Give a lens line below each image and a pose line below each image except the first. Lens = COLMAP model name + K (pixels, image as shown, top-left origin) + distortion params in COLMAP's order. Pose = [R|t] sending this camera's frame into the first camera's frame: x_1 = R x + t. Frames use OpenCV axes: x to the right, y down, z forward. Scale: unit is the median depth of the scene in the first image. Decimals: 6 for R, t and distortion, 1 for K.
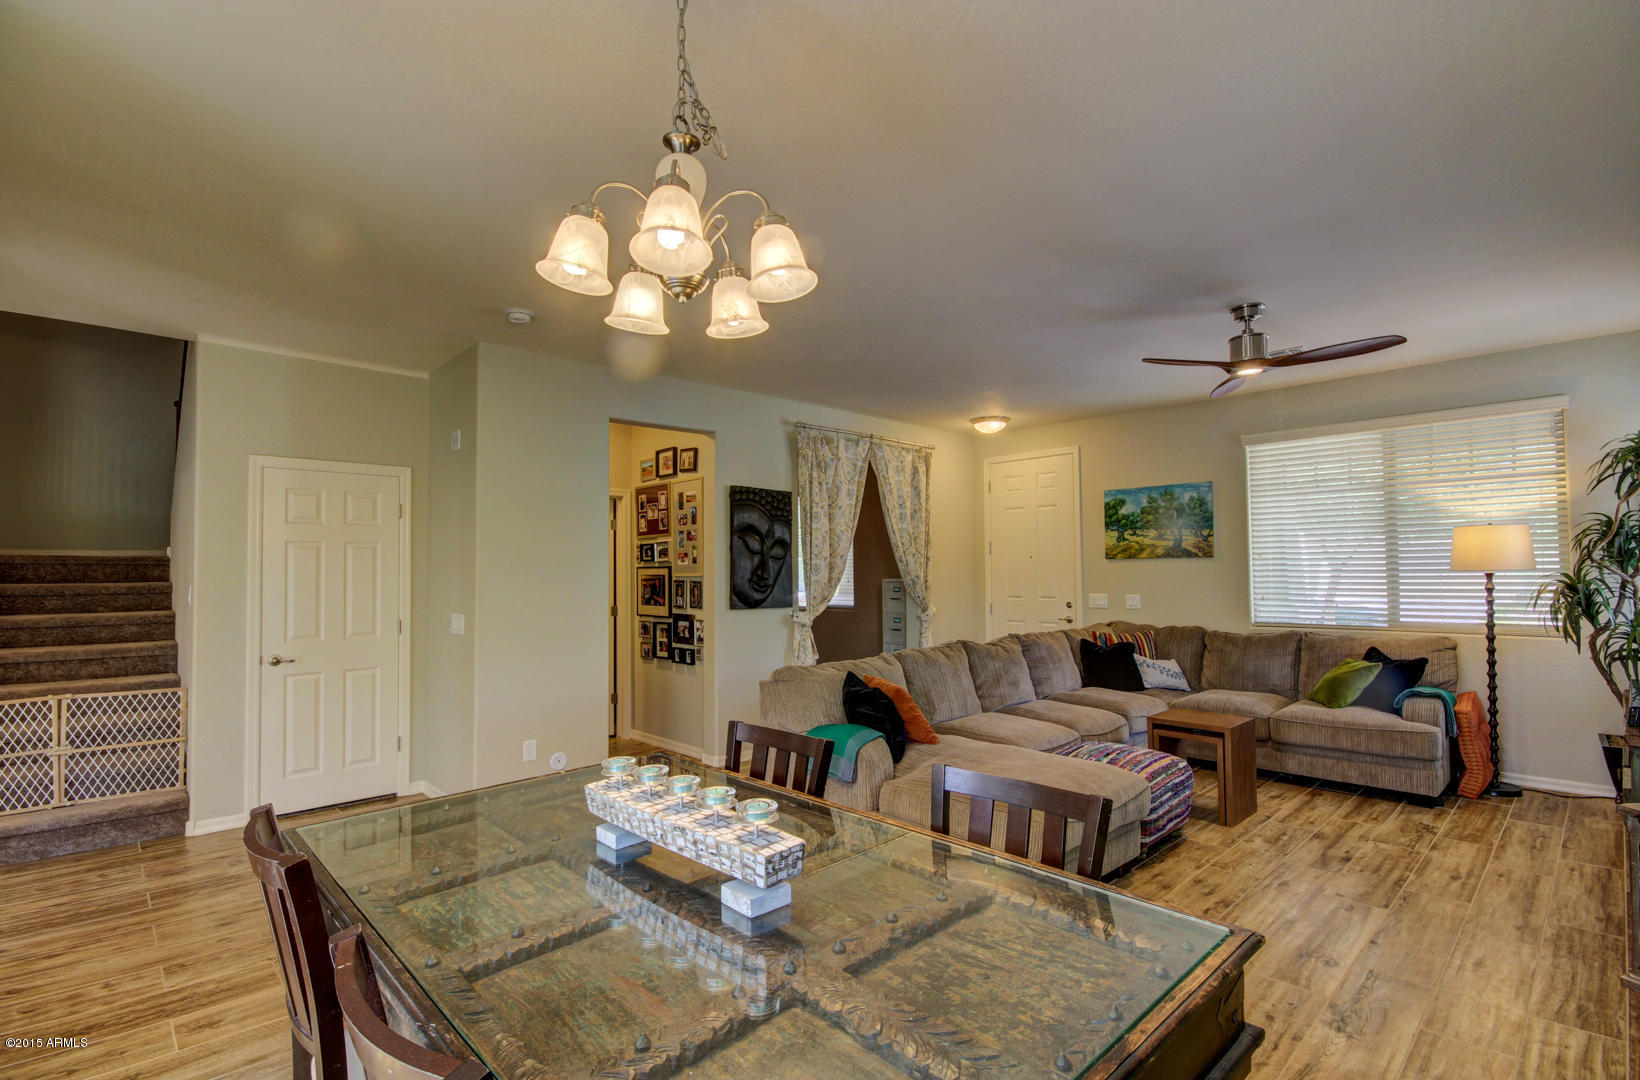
lens RADIAL K [[771.3, 0, 830.5], [0, 771.3, 545.1], [0, 0, 1]] dist [-0.002544, -0.001527]
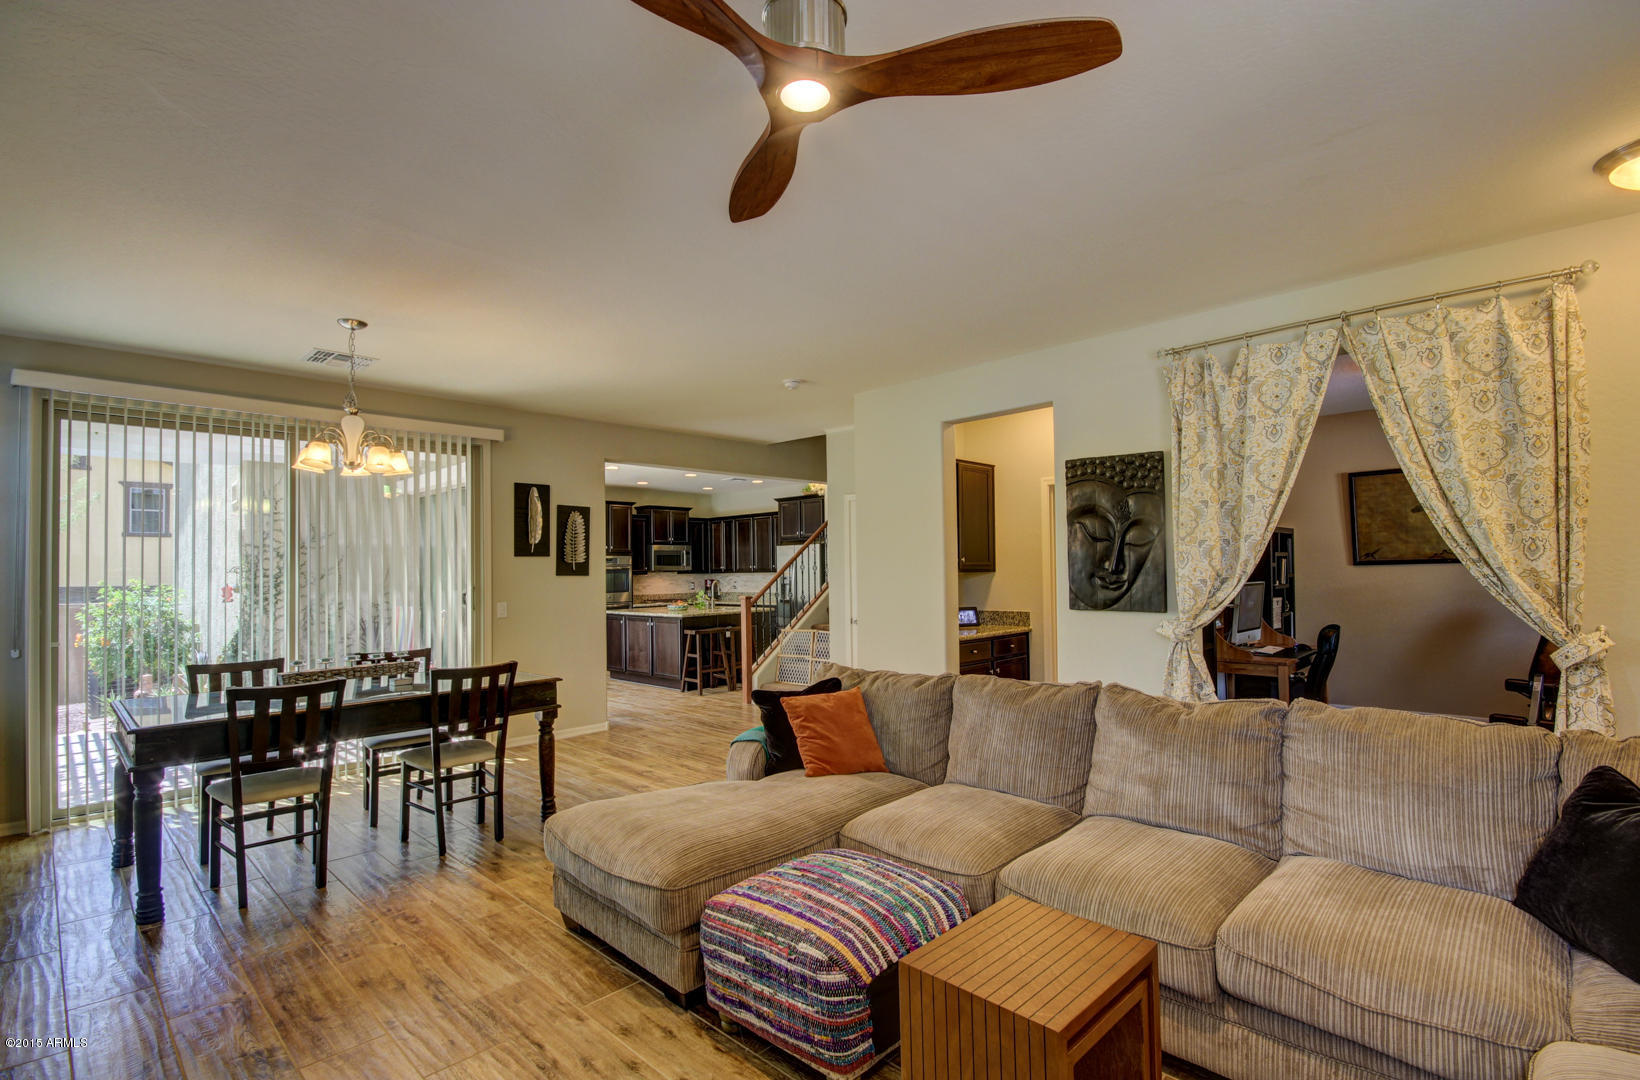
lens RADIAL K [[771.3, 0, 830.5], [0, 771.3, 545.1], [0, 0, 1]] dist [-0.002544, -0.001527]
pose [[0.031725, -0.023234, -0.999227, 0.683708], [0.051079, 0.998461, -0.021594, 0.018619], [0.998191, -0.050355, 0.032863, 0.706654]]
